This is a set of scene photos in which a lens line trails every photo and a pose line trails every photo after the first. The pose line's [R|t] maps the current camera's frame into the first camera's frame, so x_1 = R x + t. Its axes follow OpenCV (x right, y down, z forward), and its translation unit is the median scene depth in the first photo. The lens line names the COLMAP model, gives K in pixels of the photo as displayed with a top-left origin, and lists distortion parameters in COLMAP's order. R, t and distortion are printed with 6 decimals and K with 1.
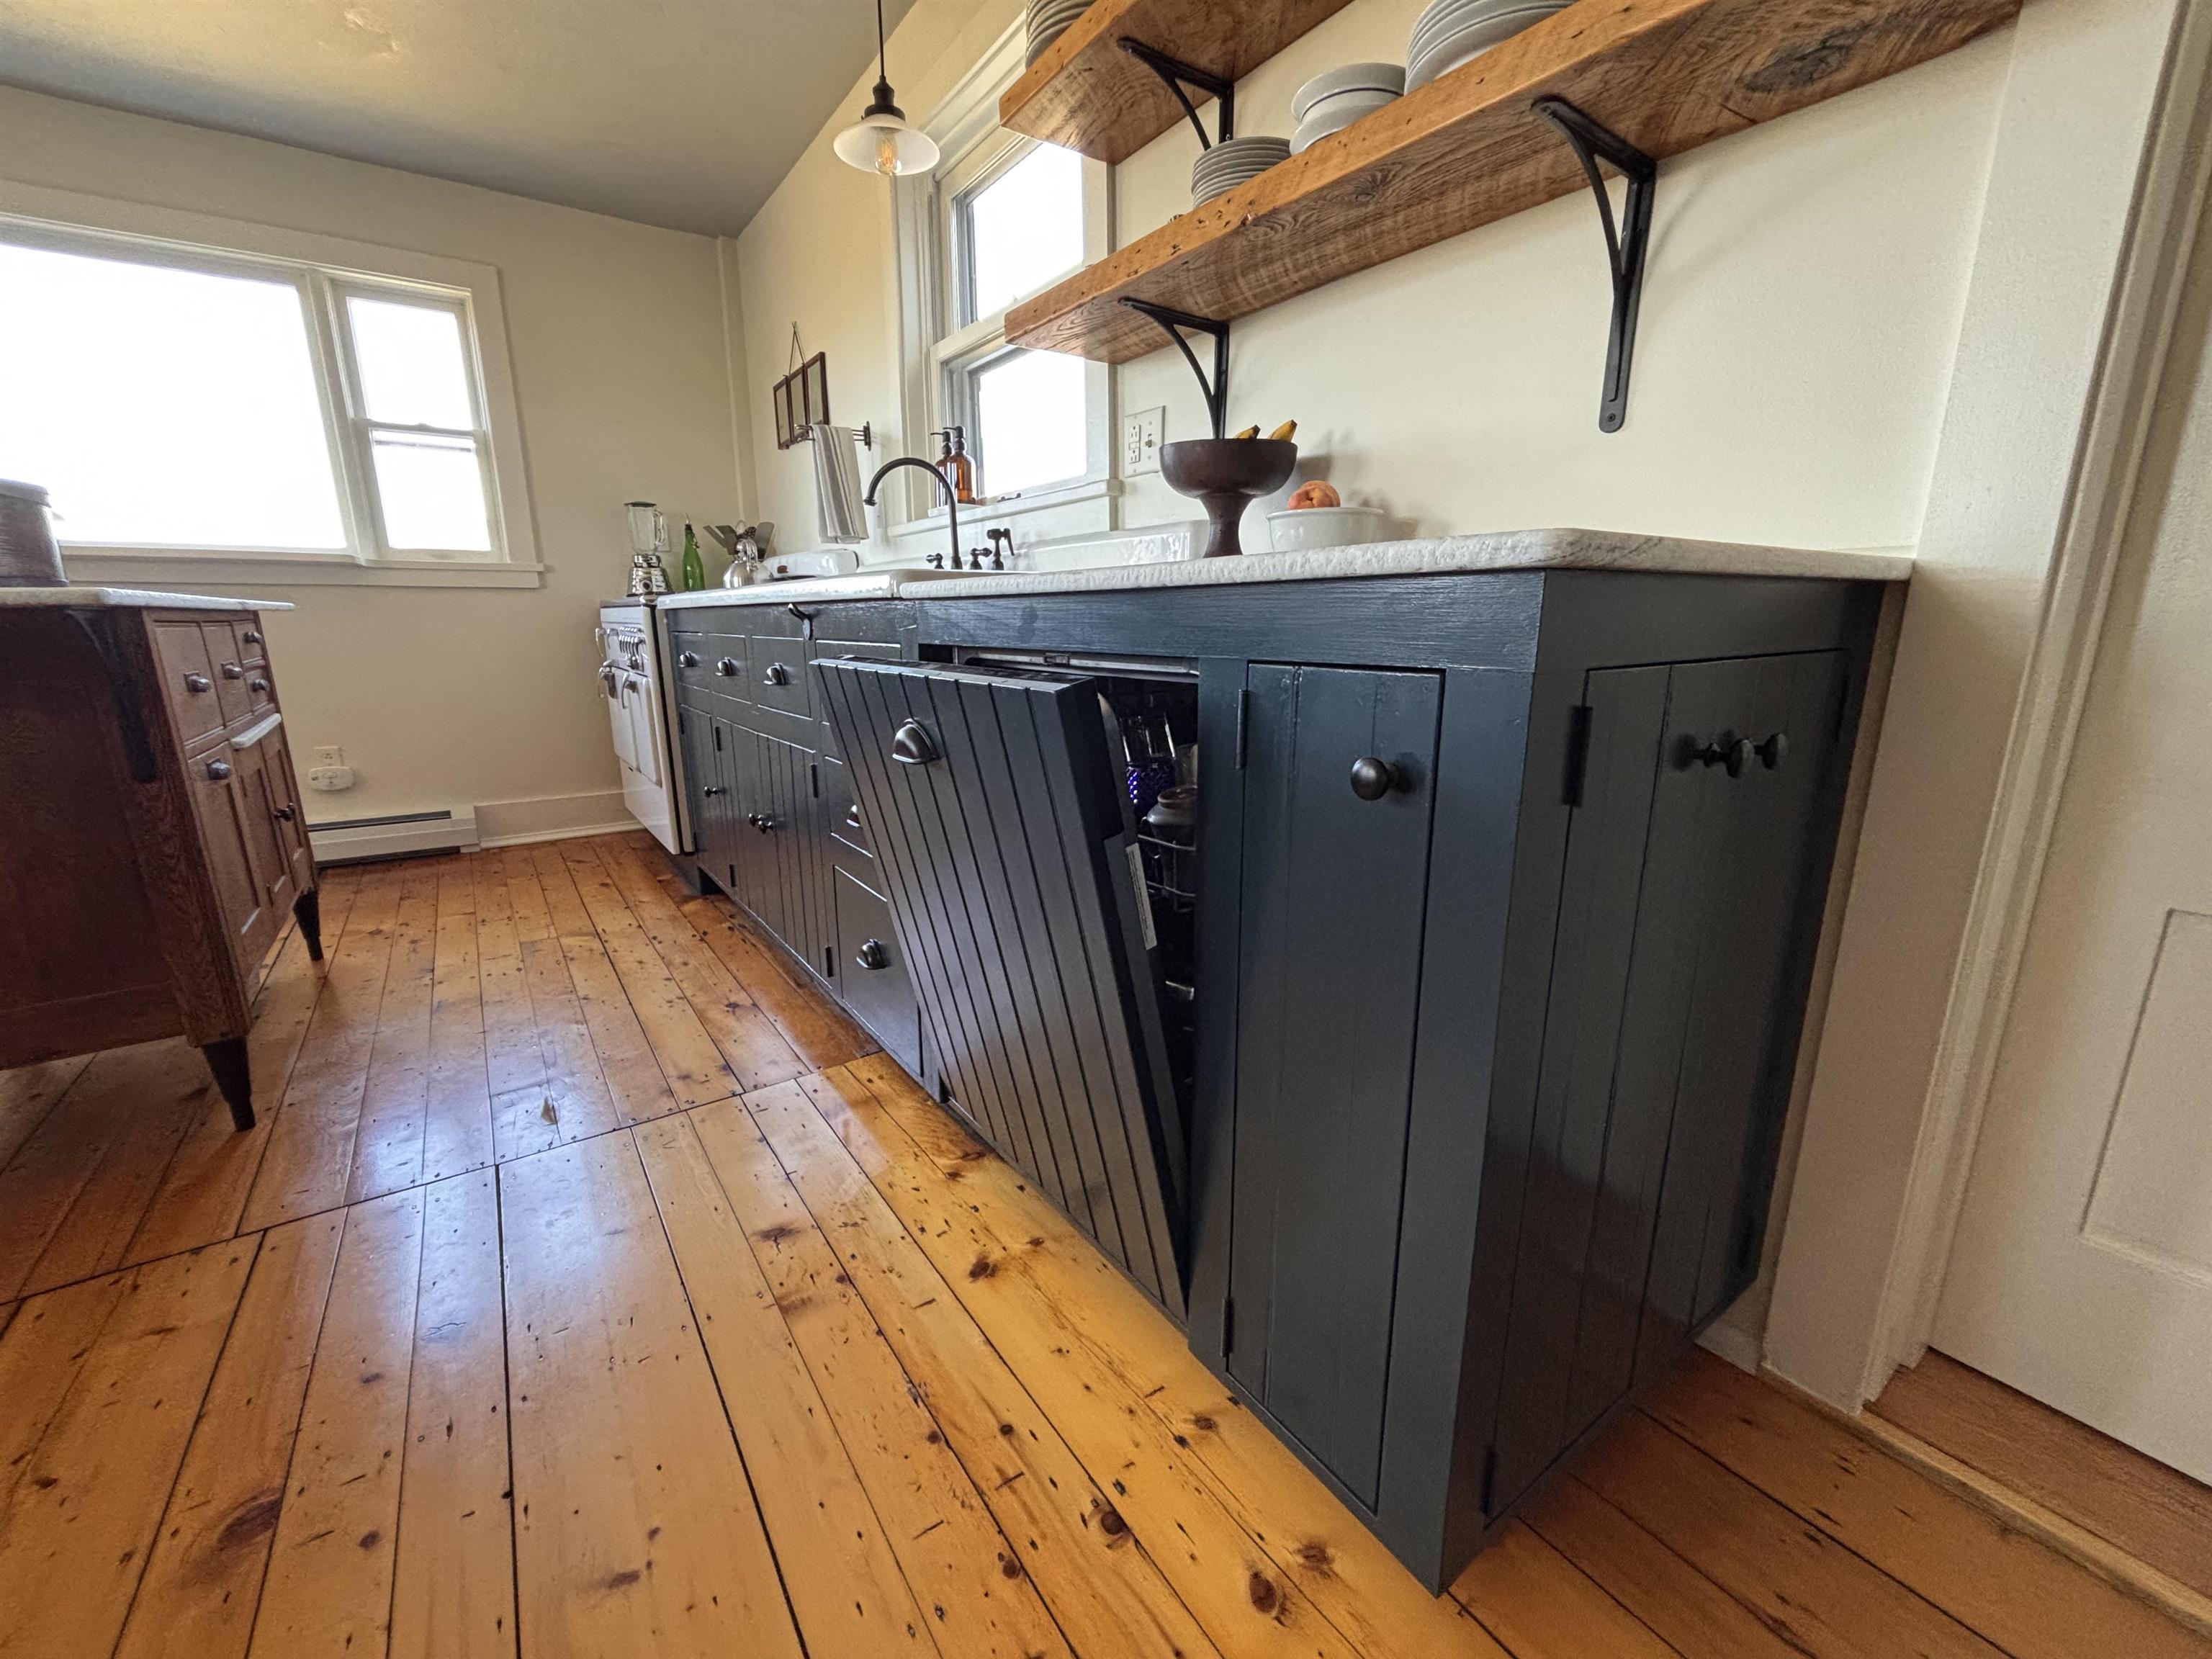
lens RADIAL K [[902.3, 0, 1106.0], [0, 902.3, 829.5], [0, 0, 1]] dist [-0.000708, -0.000259]
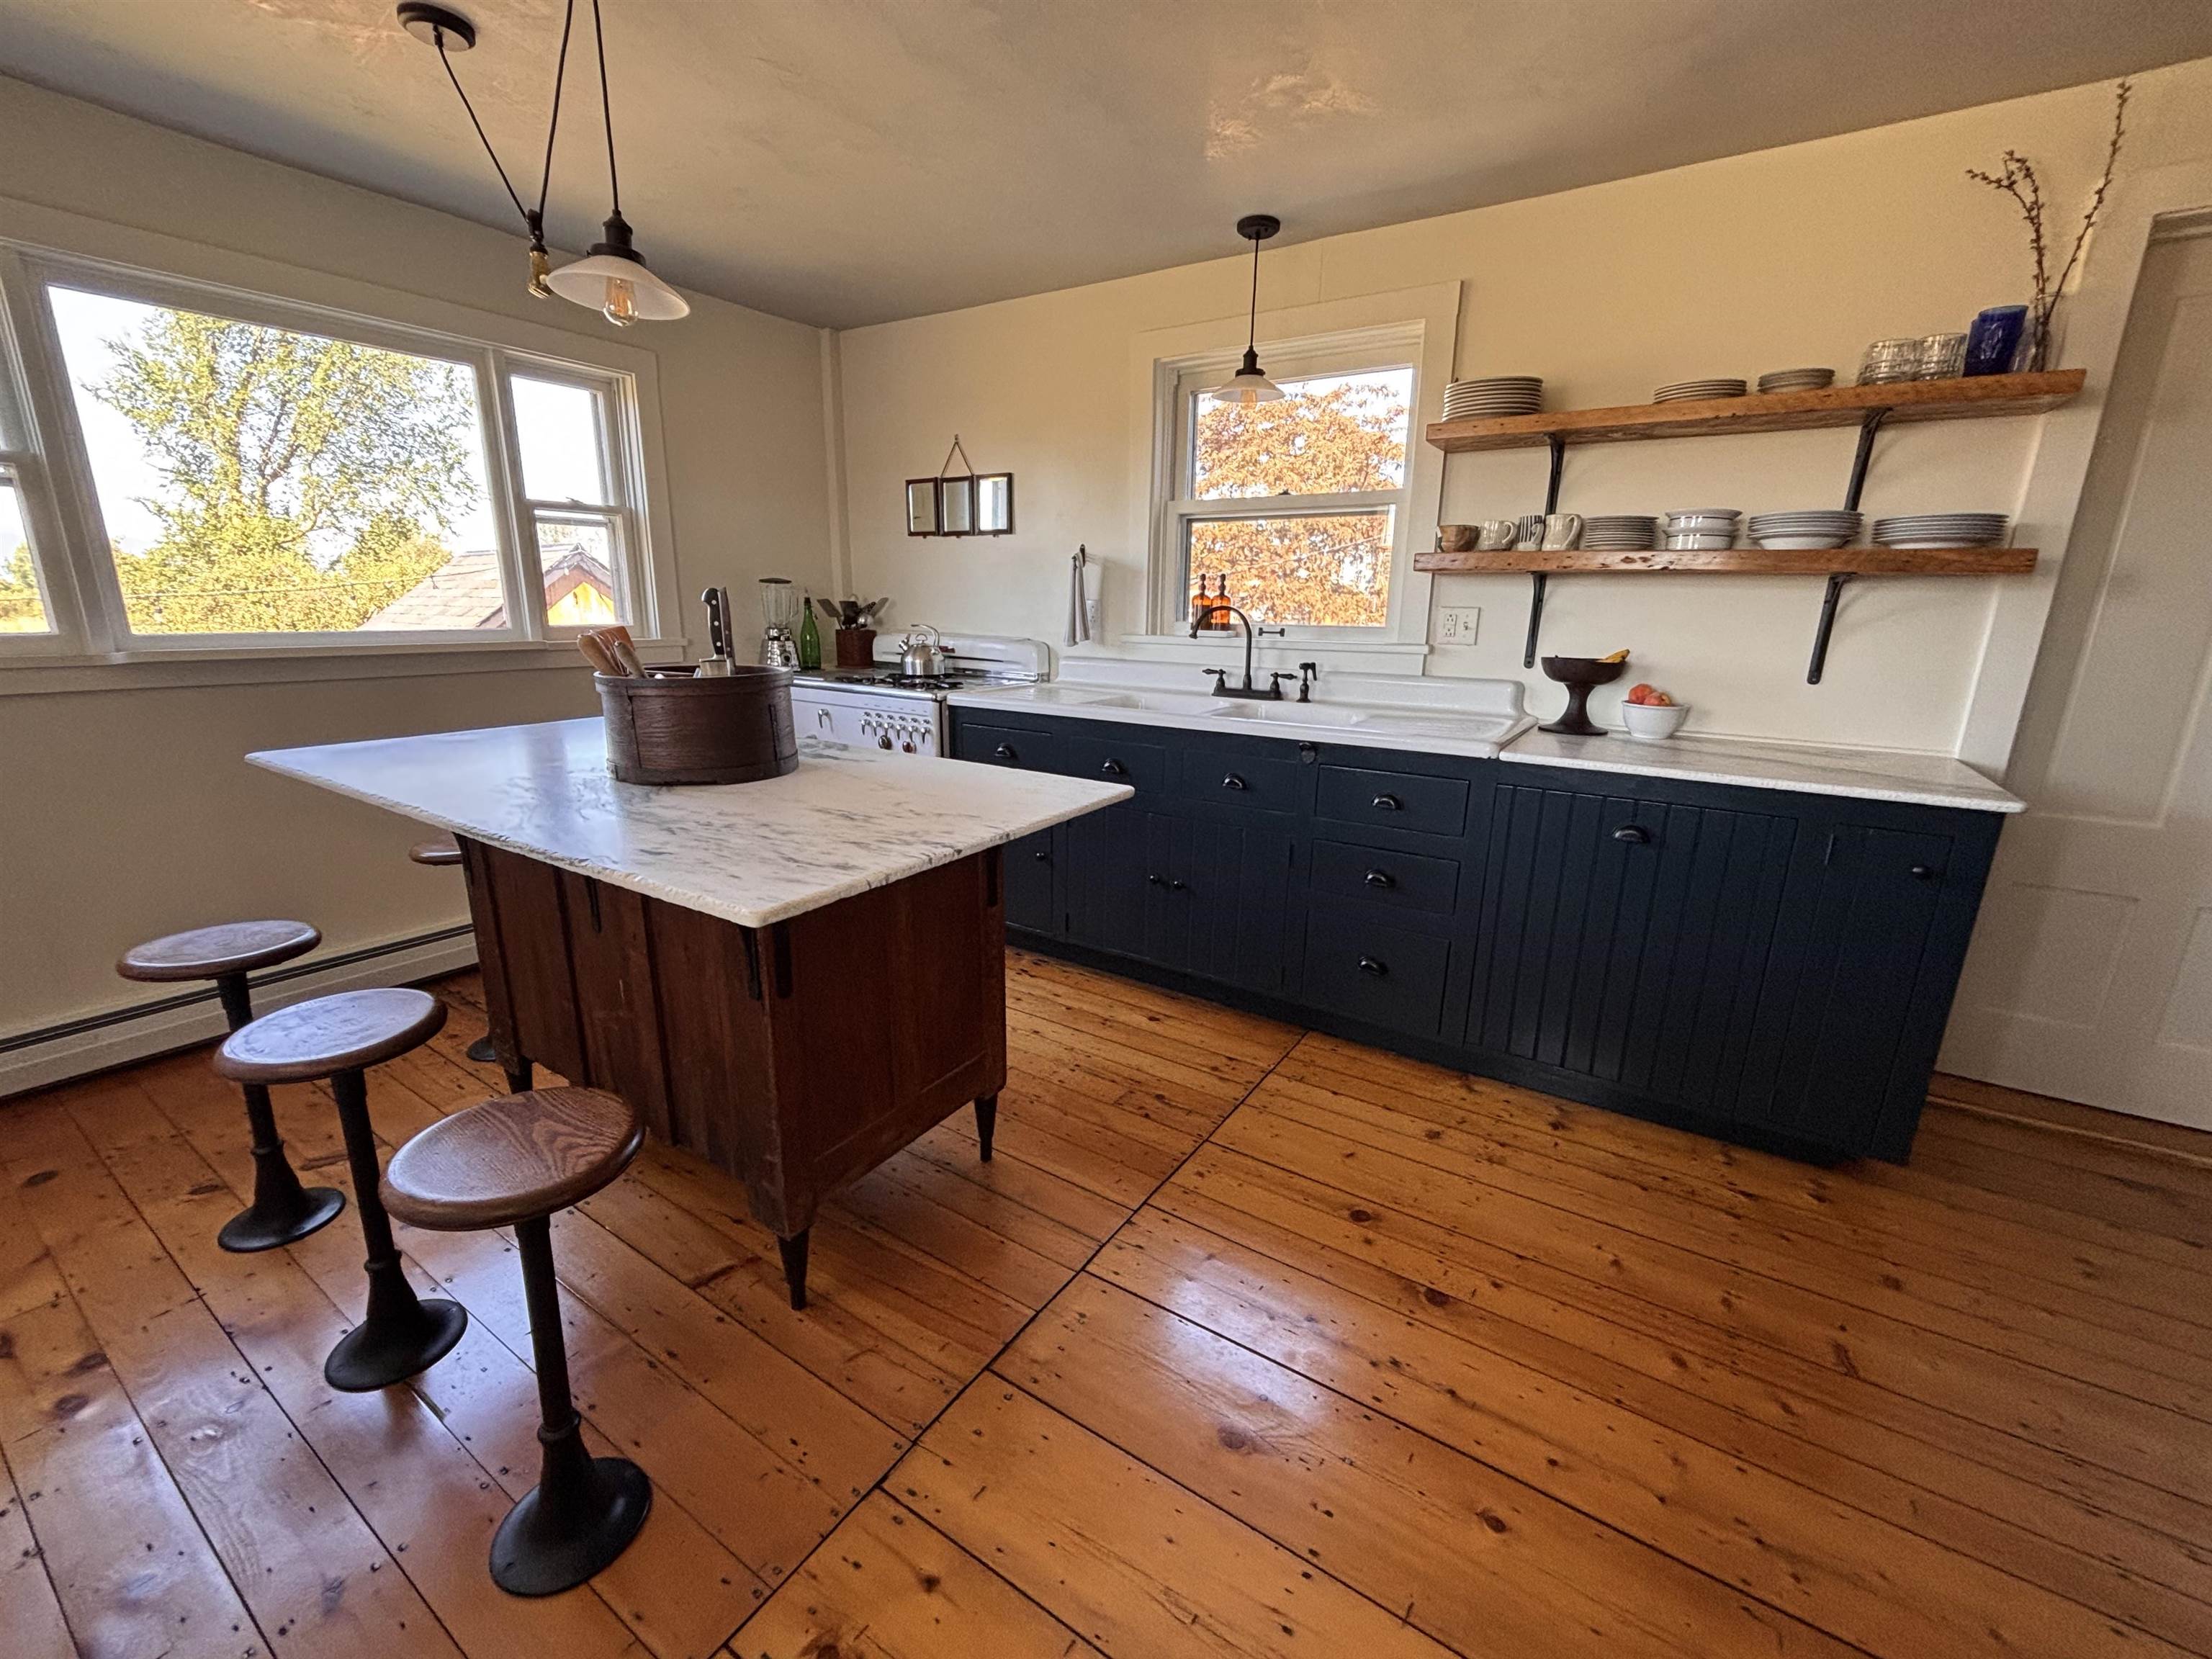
lens RADIAL K [[899.6, 0, 1104.0], [0, 899.6, 831.6], [0, 0, 1]] dist [0.000665, -0.000312]
pose [[0.927959, -0.076578, 0.364730, -0.955916], [0.066464, 0.996978, 0.040225, -0.144349], [-0.366708, -0.013086, 0.930244, -0.211537]]
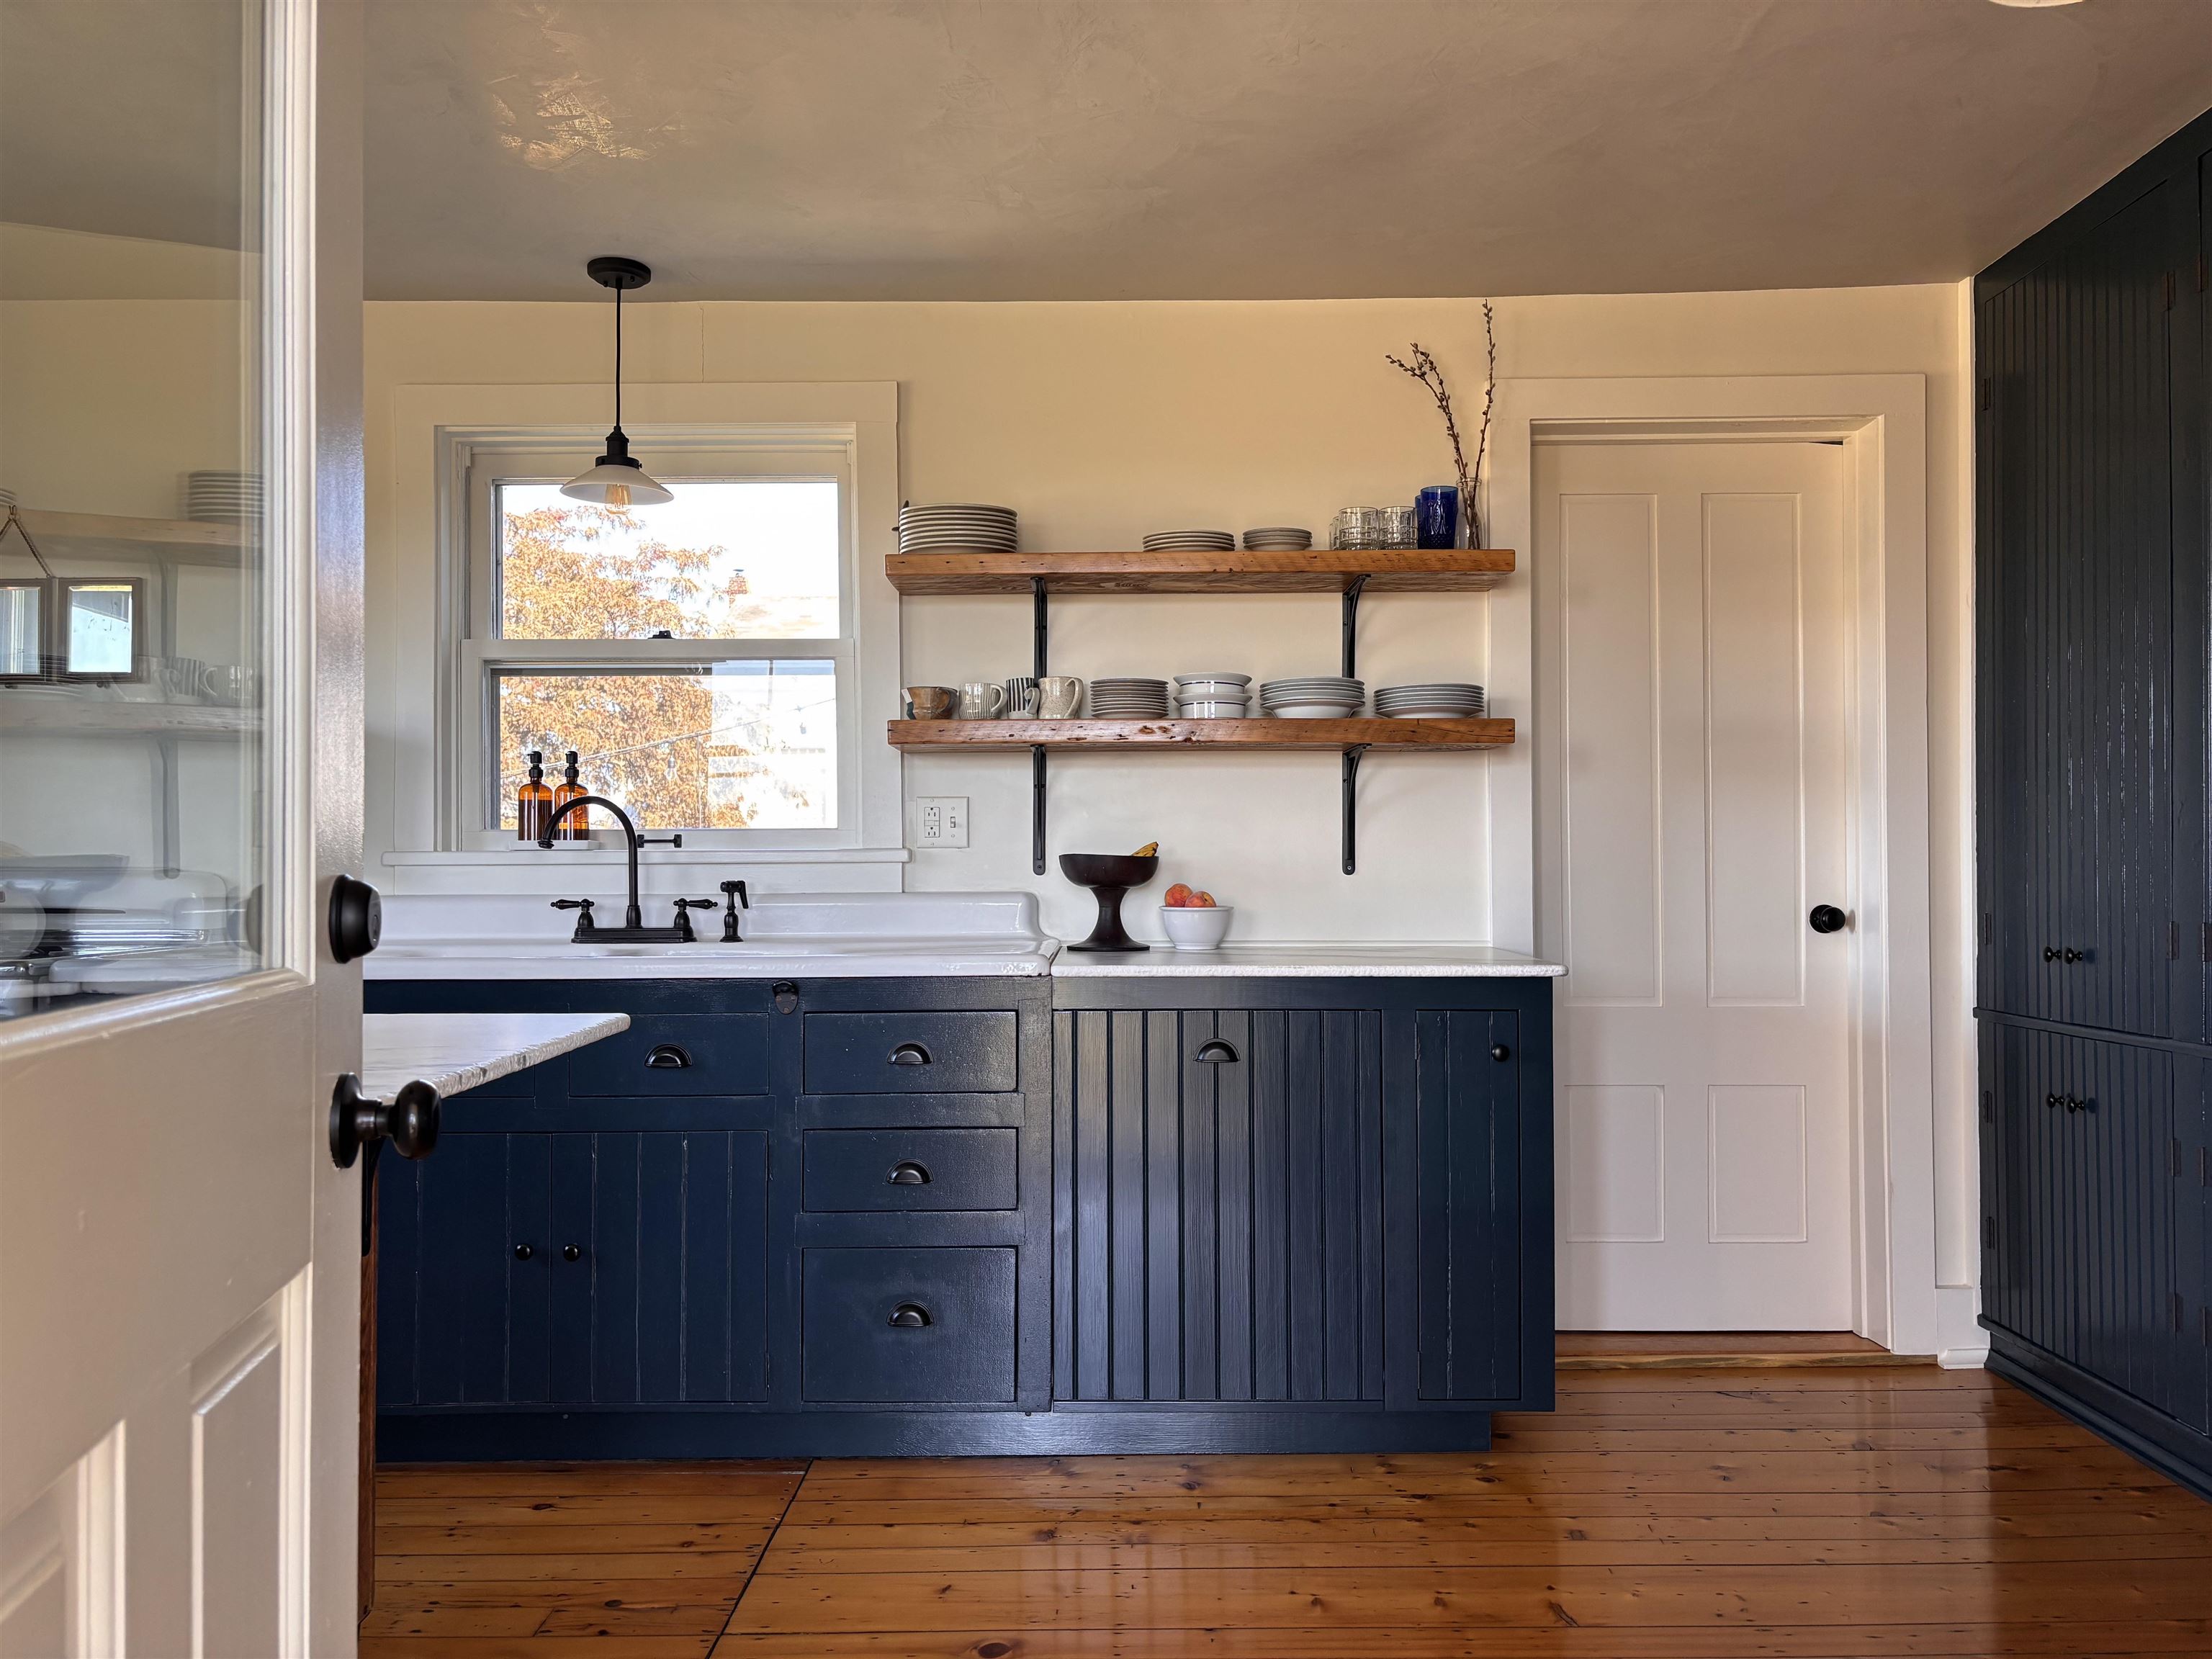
lens RADIAL K [[1681.7, 0, 1105.9], [0, 1681.7, 847.3], [0, 0, 1]] dist [0.084672, -0.132340]
pose [[0.577542, 0.007382, 0.816328, -1.314091], [0.188274, 0.971798, -0.141990, -0.046966], [-0.794354, 0.235698, 0.559865, -0.289518]]
